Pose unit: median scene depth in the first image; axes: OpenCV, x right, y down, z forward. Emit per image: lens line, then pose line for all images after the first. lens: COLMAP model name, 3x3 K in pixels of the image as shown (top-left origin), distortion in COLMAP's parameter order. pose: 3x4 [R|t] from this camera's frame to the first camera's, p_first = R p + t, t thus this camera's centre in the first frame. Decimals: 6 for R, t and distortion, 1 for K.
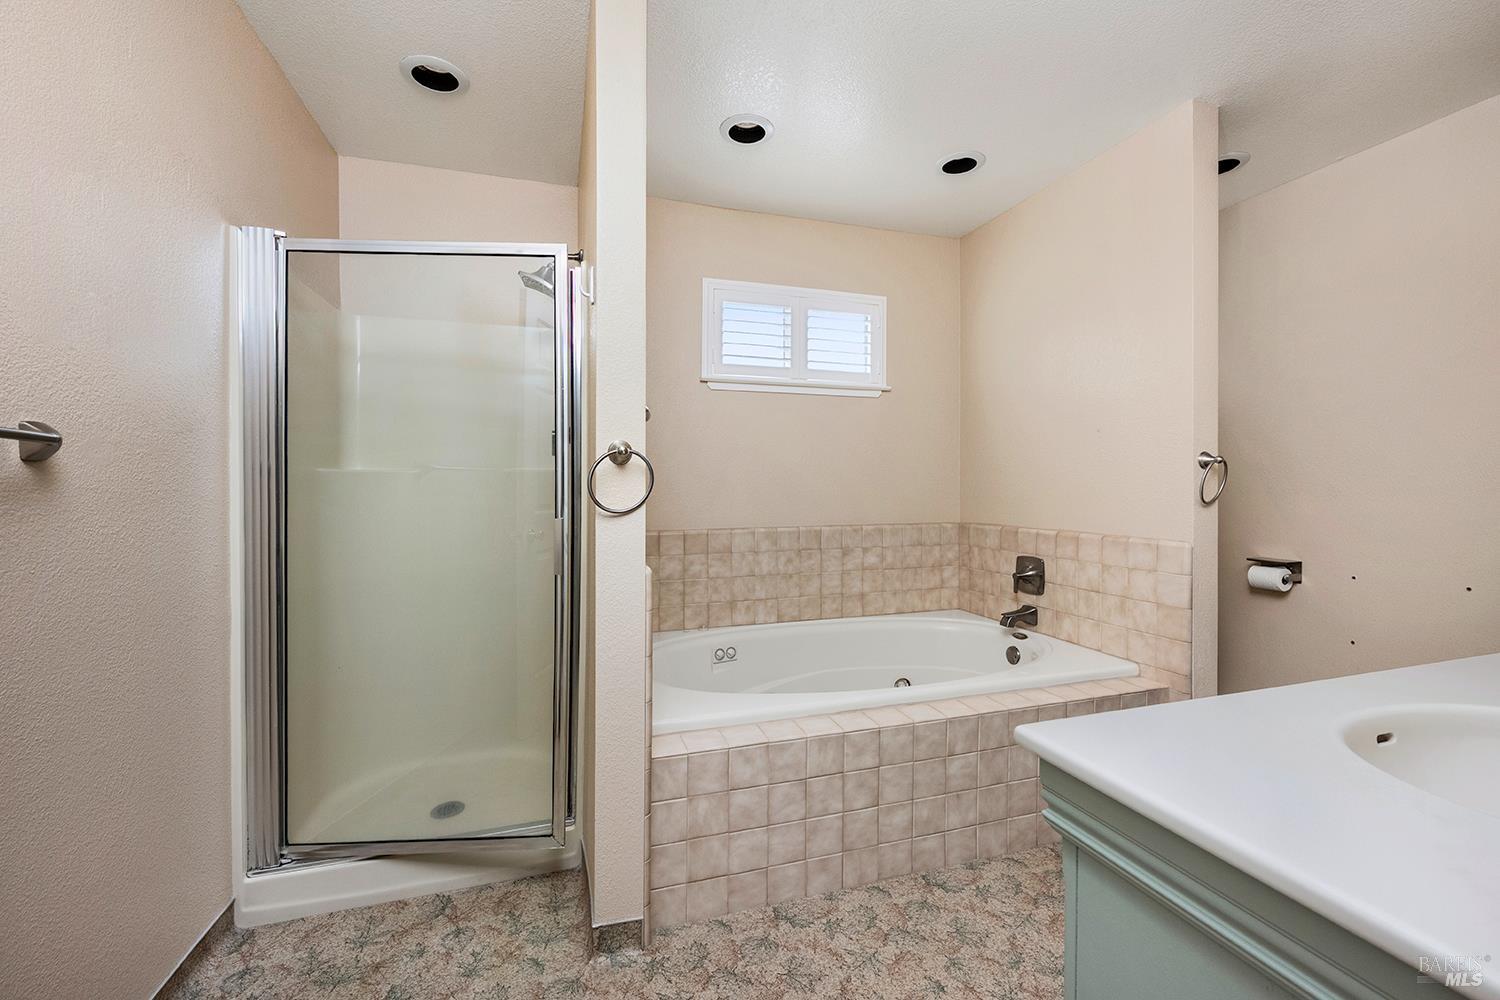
lens RADIAL K [[597.8, 0, 750.0], [0, 597.8, 500.0], [0, 0, 1]] dist [0.000213, 0.000050]
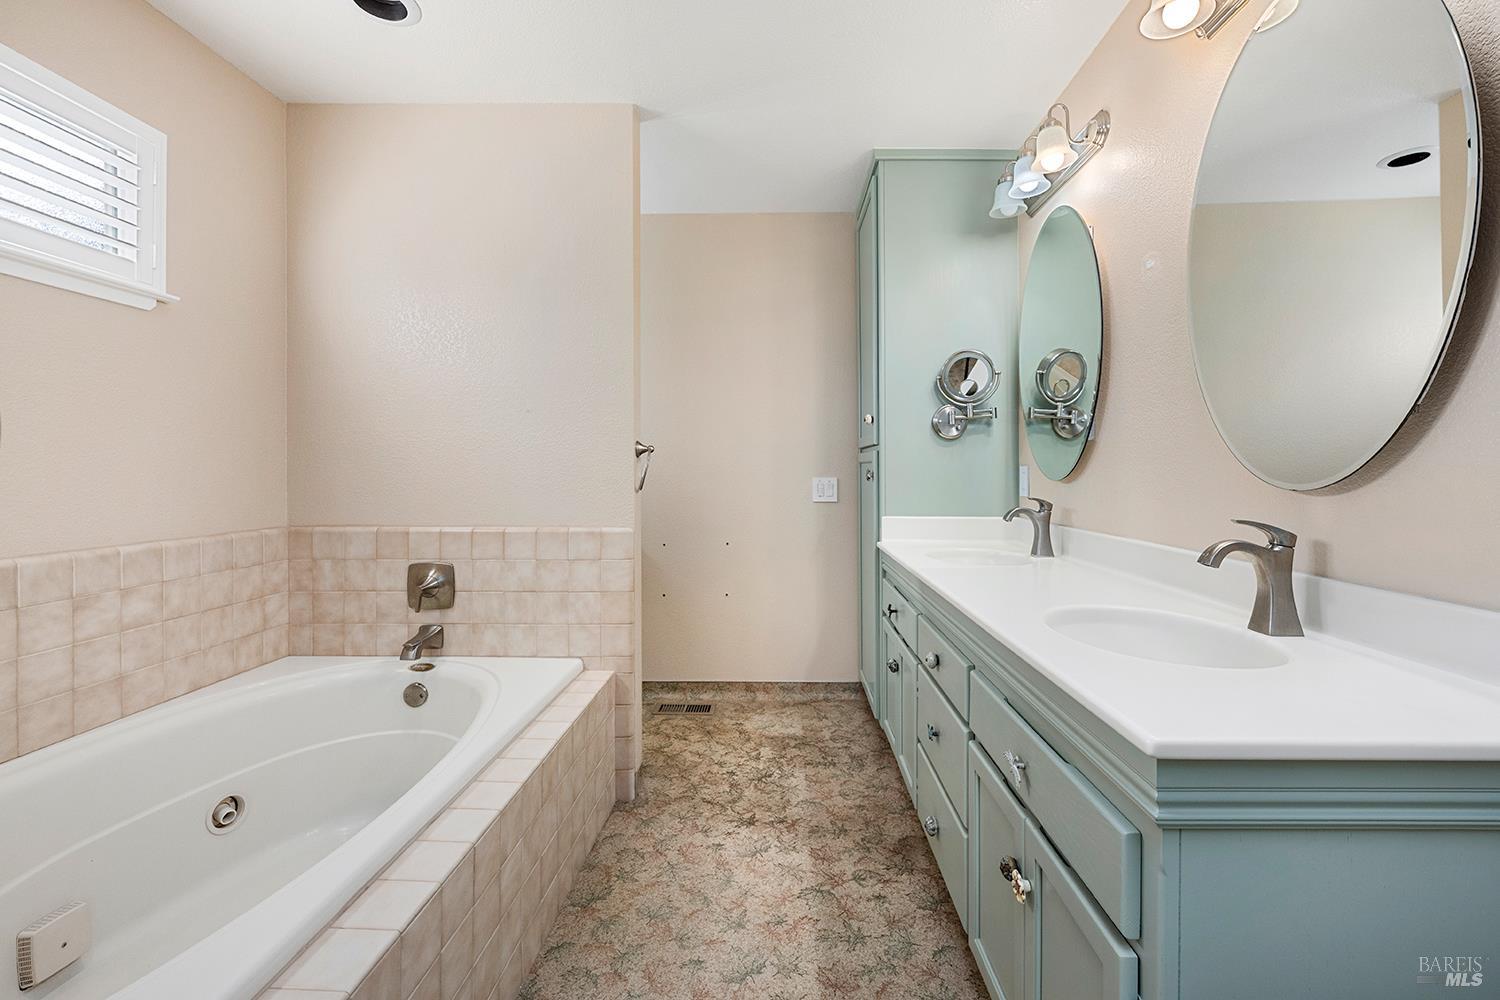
lens RADIAL K [[626.1, 0, 754.1], [0, 626.1, 480.6], [0, 0, 1]] dist [-0.001446, 0.000103]
pose [[0.327971, -0.010079, 0.944634, -0.151027], [0.018936, 0.999812, 0.004093, -0.007634], [-0.944498, 0.016546, 0.328100, 0.291595]]
